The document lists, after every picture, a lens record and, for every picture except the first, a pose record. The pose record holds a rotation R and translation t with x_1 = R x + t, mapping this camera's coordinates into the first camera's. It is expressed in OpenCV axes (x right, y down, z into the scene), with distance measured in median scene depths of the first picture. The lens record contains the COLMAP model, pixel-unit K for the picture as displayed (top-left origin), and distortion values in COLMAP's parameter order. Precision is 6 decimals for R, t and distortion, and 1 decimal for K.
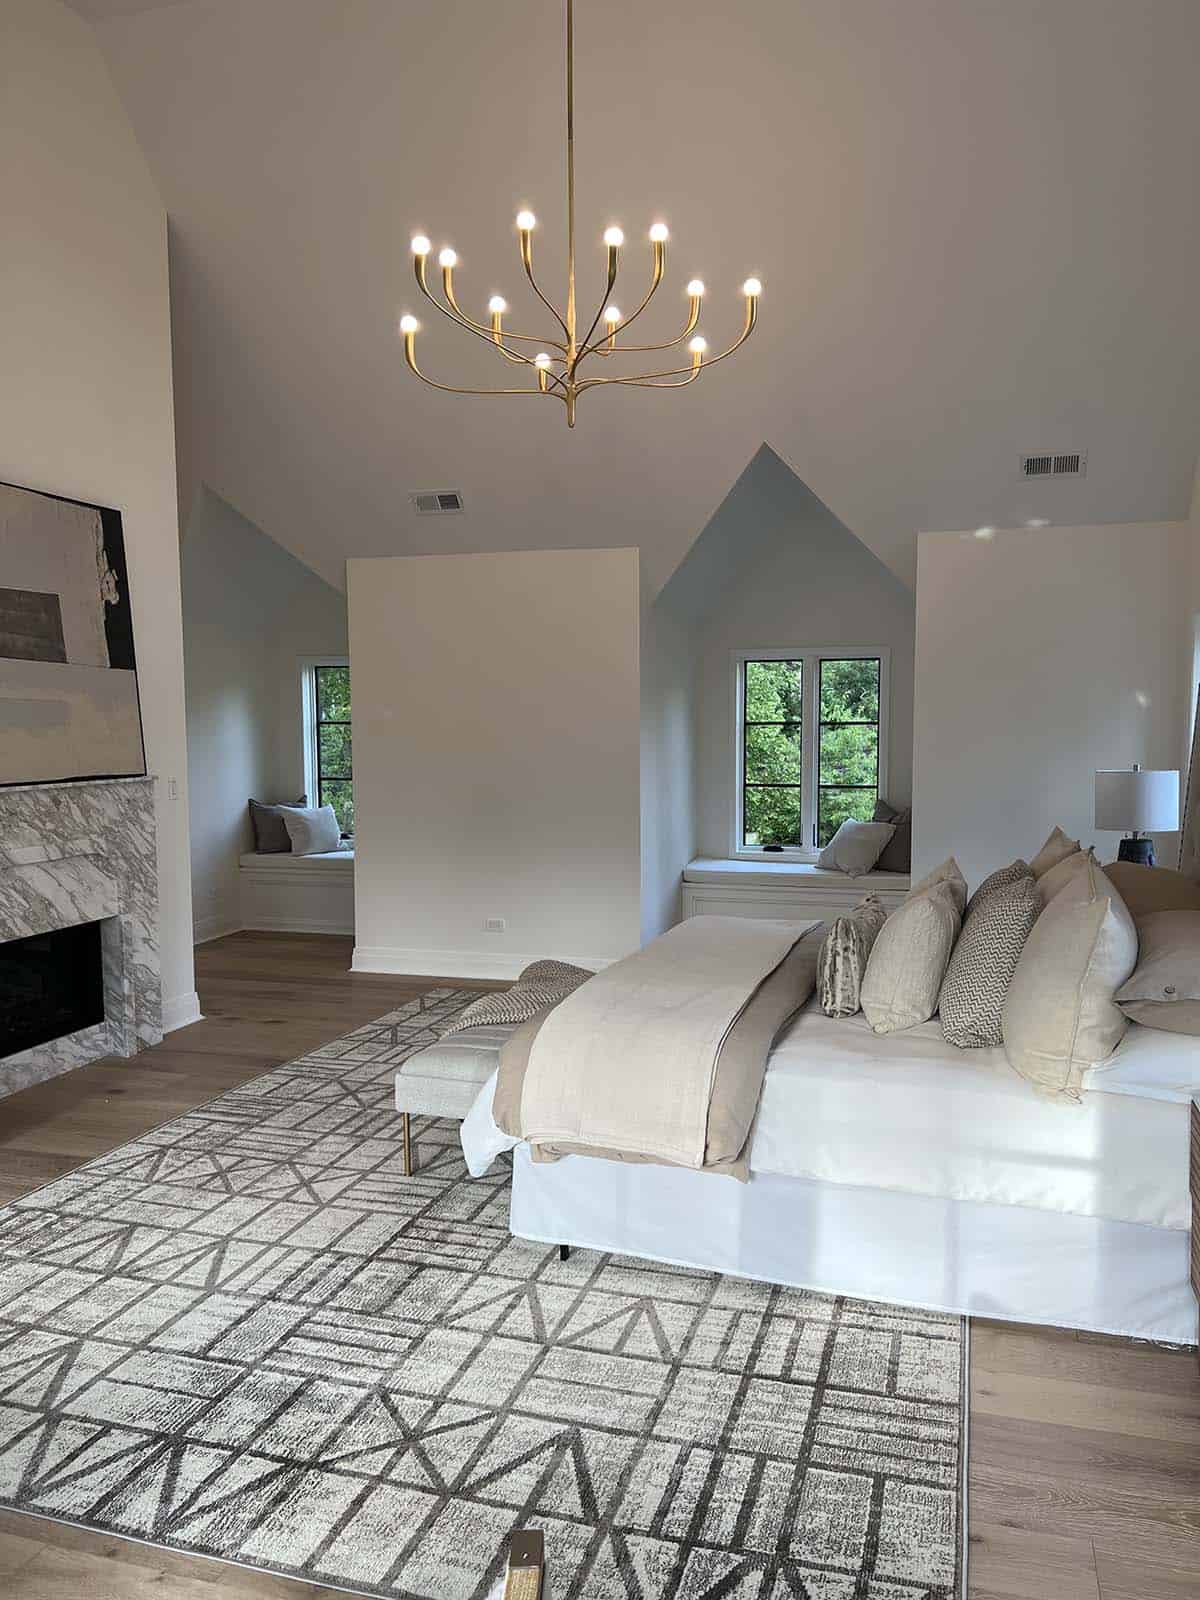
lens RADIAL K [[1199.7, 0, 600.0], [0, 1199.7, 800.0], [0, 0, 1]] dist [0.107938, -0.159980]
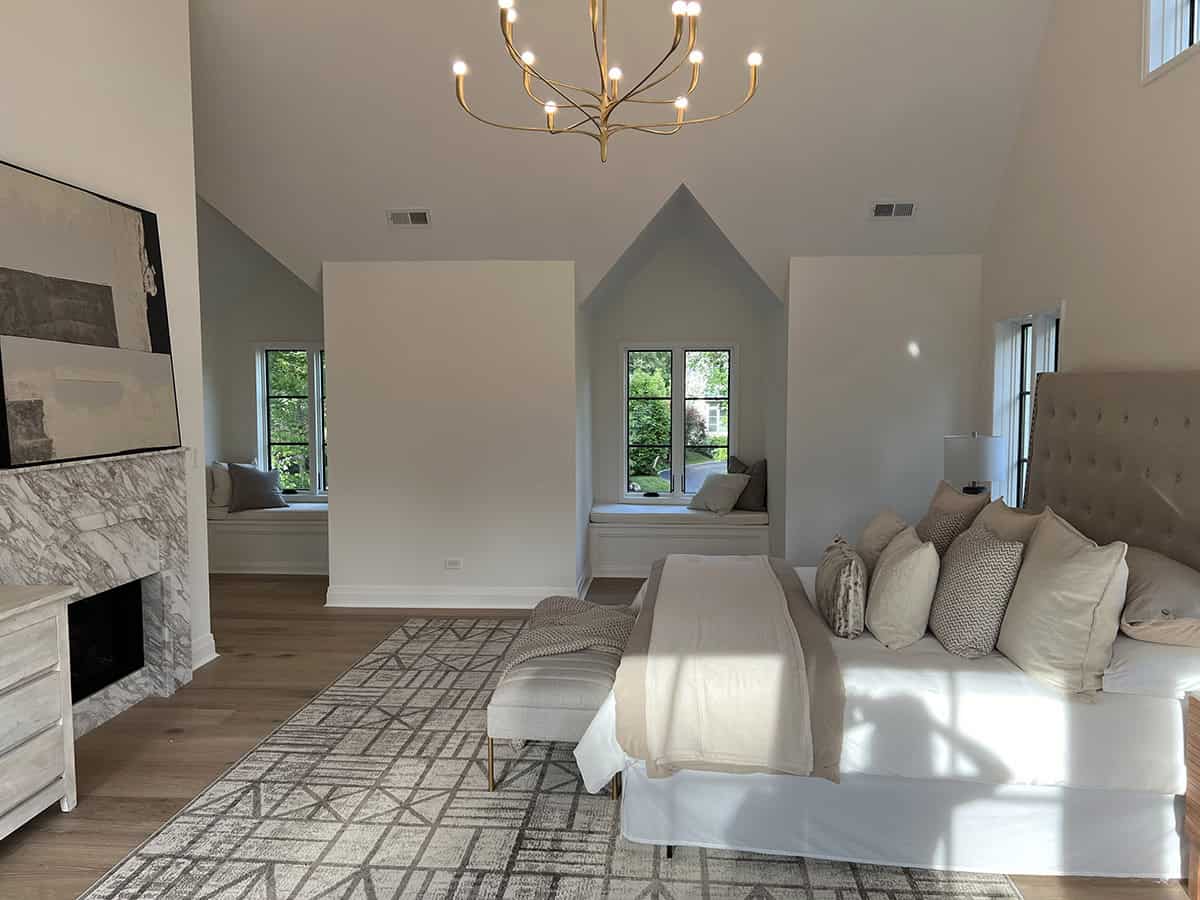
lens RADIAL K [[902.2, 0, 600.5], [0, 902.2, 443.6], [0, 0, 1]] dist [0.069689, -0.070600]
pose [[0.977037, -0.009778, 0.212845, -0.213303], [0.011457, 0.999912, -0.006653, -0.016415], [-0.212762, 0.008938, 0.977063, 0.102812]]
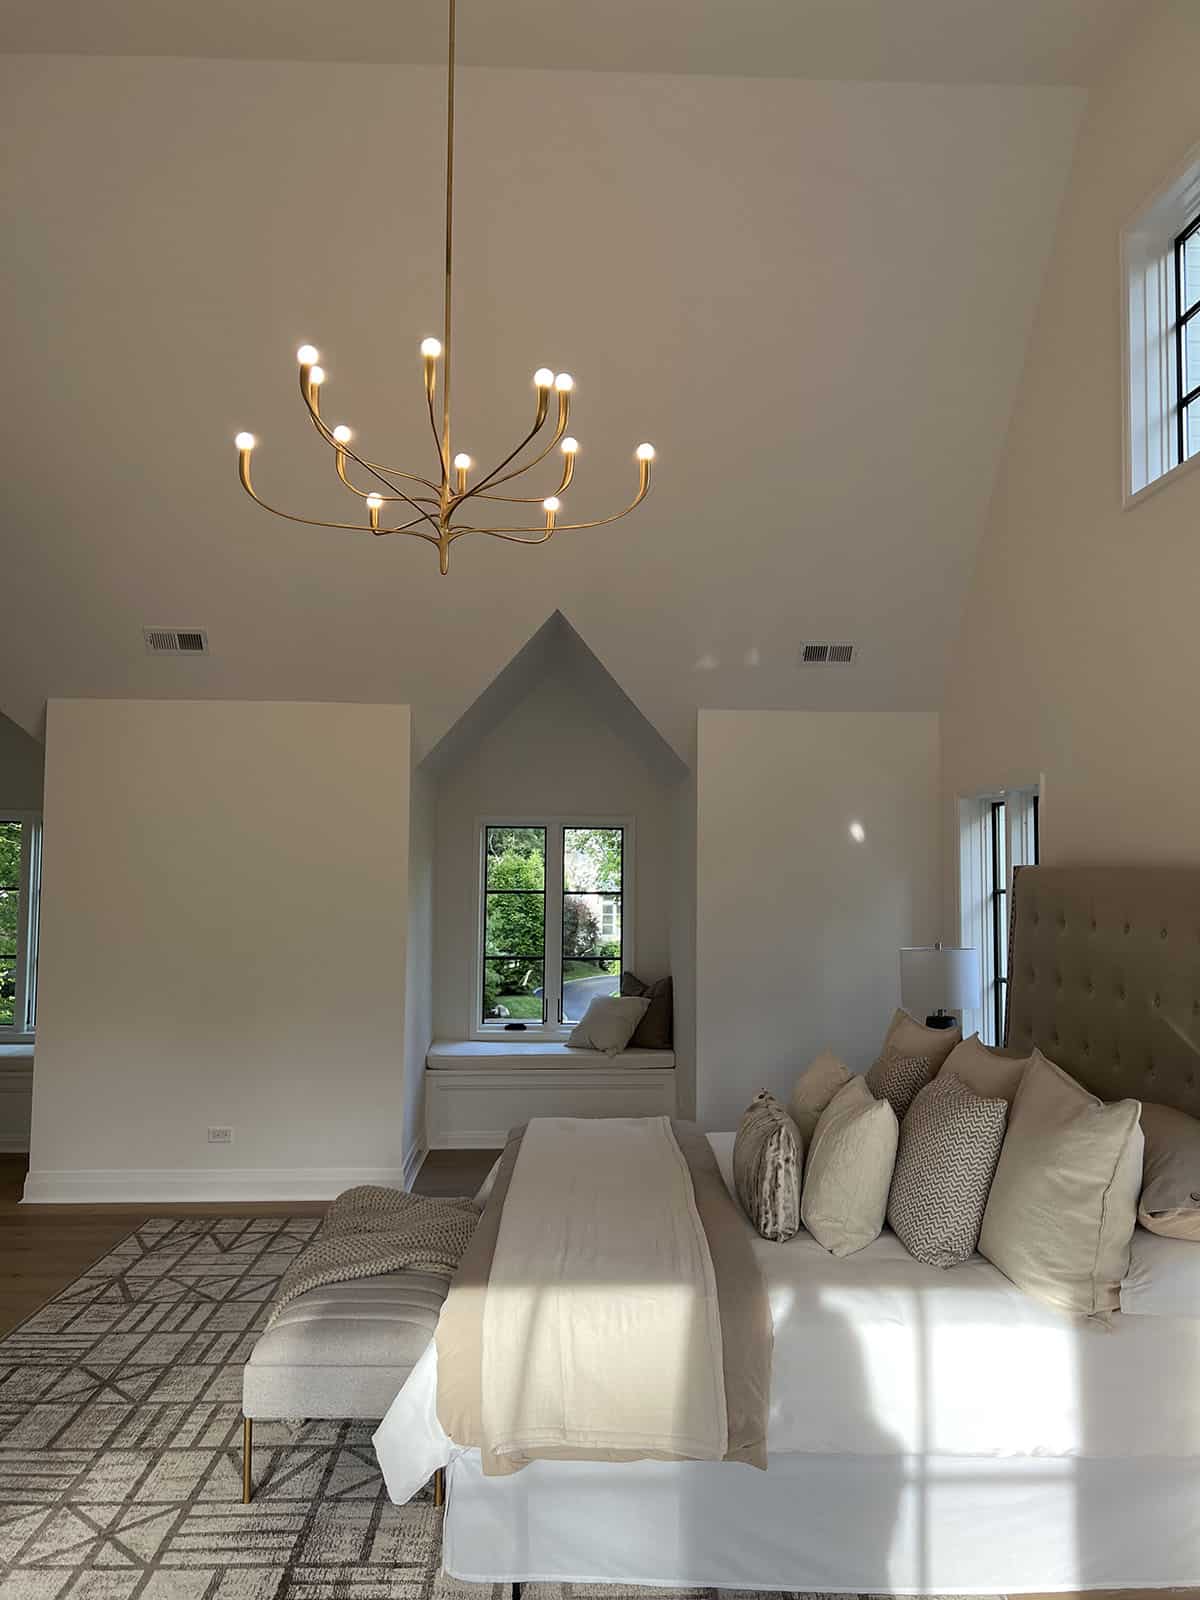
lens RADIAL K [[1202.9, 0, 606.3], [0, 1202.9, 800.9], [0, 0, 1]] dist [0.069689, -0.070600]
pose [[0.943712, 0.032725, 0.329147, -0.189398], [0.010542, 0.991613, -0.128815, -0.022618], [-0.330602, 0.125034, 0.935451, 0.135594]]
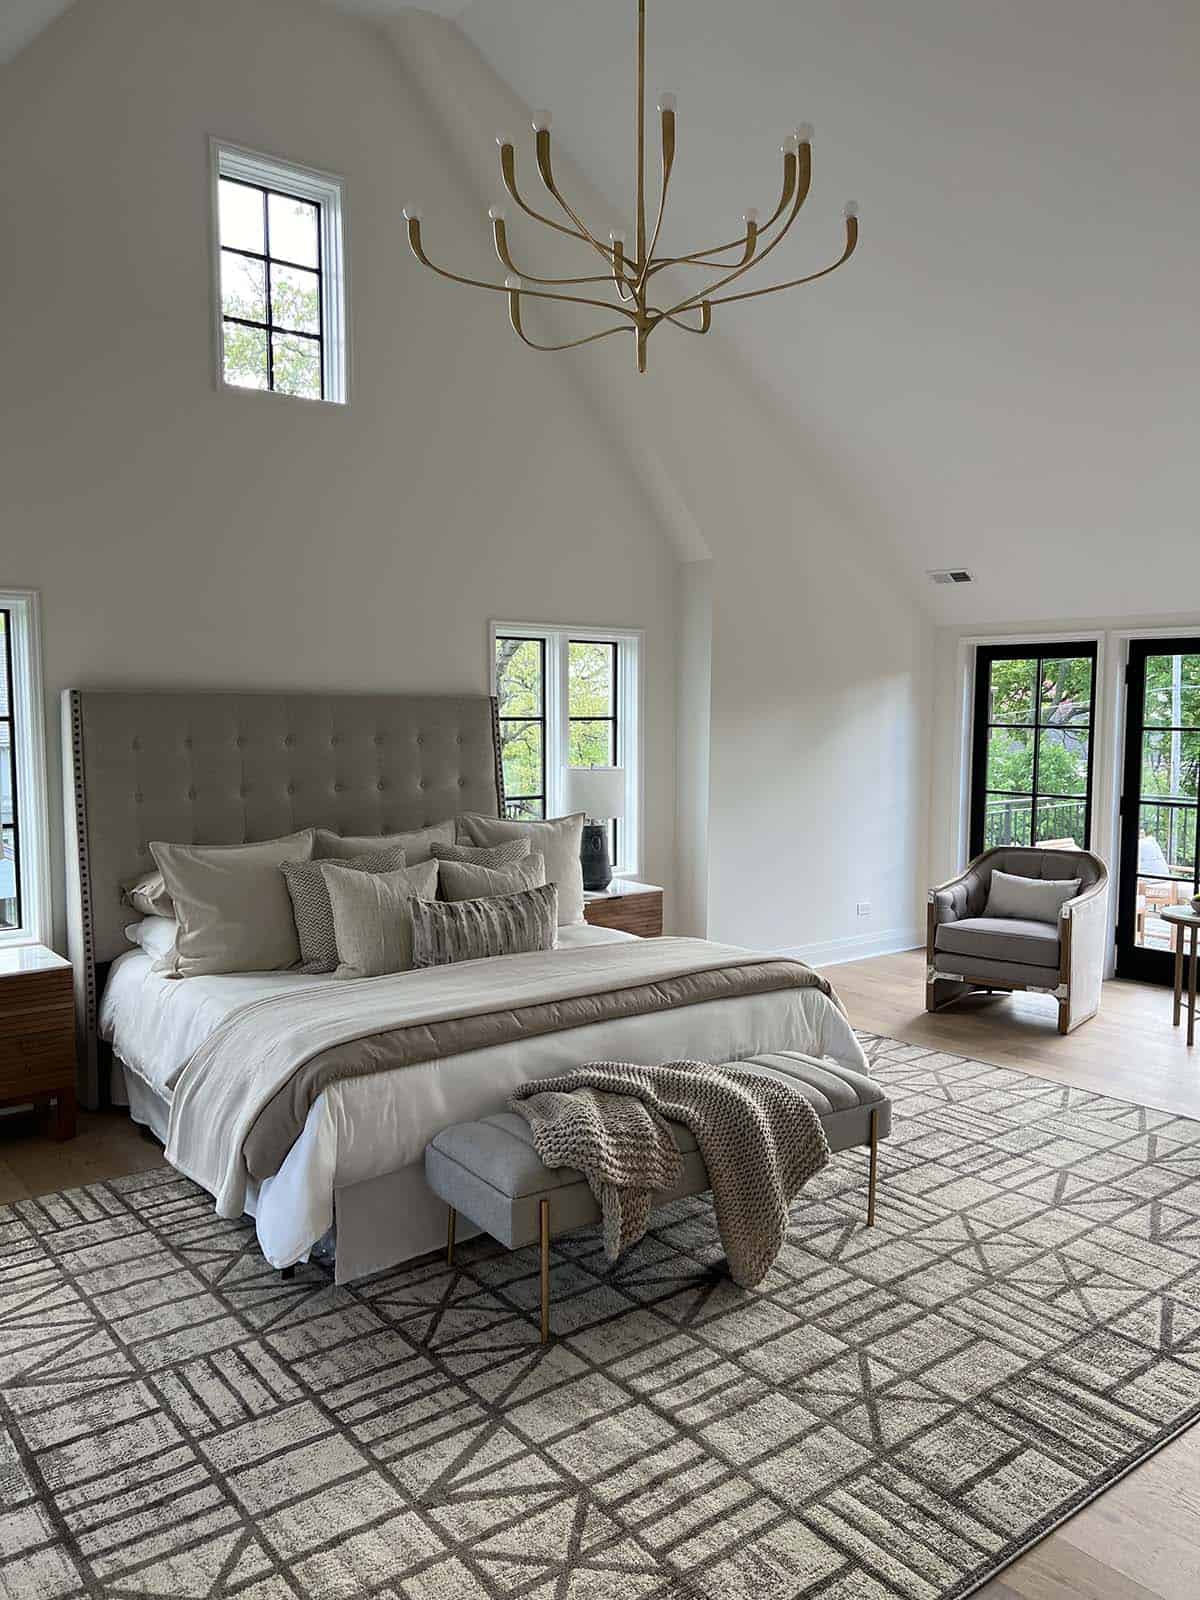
lens RADIAL K [[1202.9, 0, 606.3], [0, 1202.9, 800.9], [0, 0, 1]] dist [0.069689, -0.070600]
pose [[-0.829323, -0.041183, 0.557250, -0.447004], [0.037455, 0.990940, 0.128976, -0.122371], [-0.557513, 0.127834, -0.820267, 1.636642]]
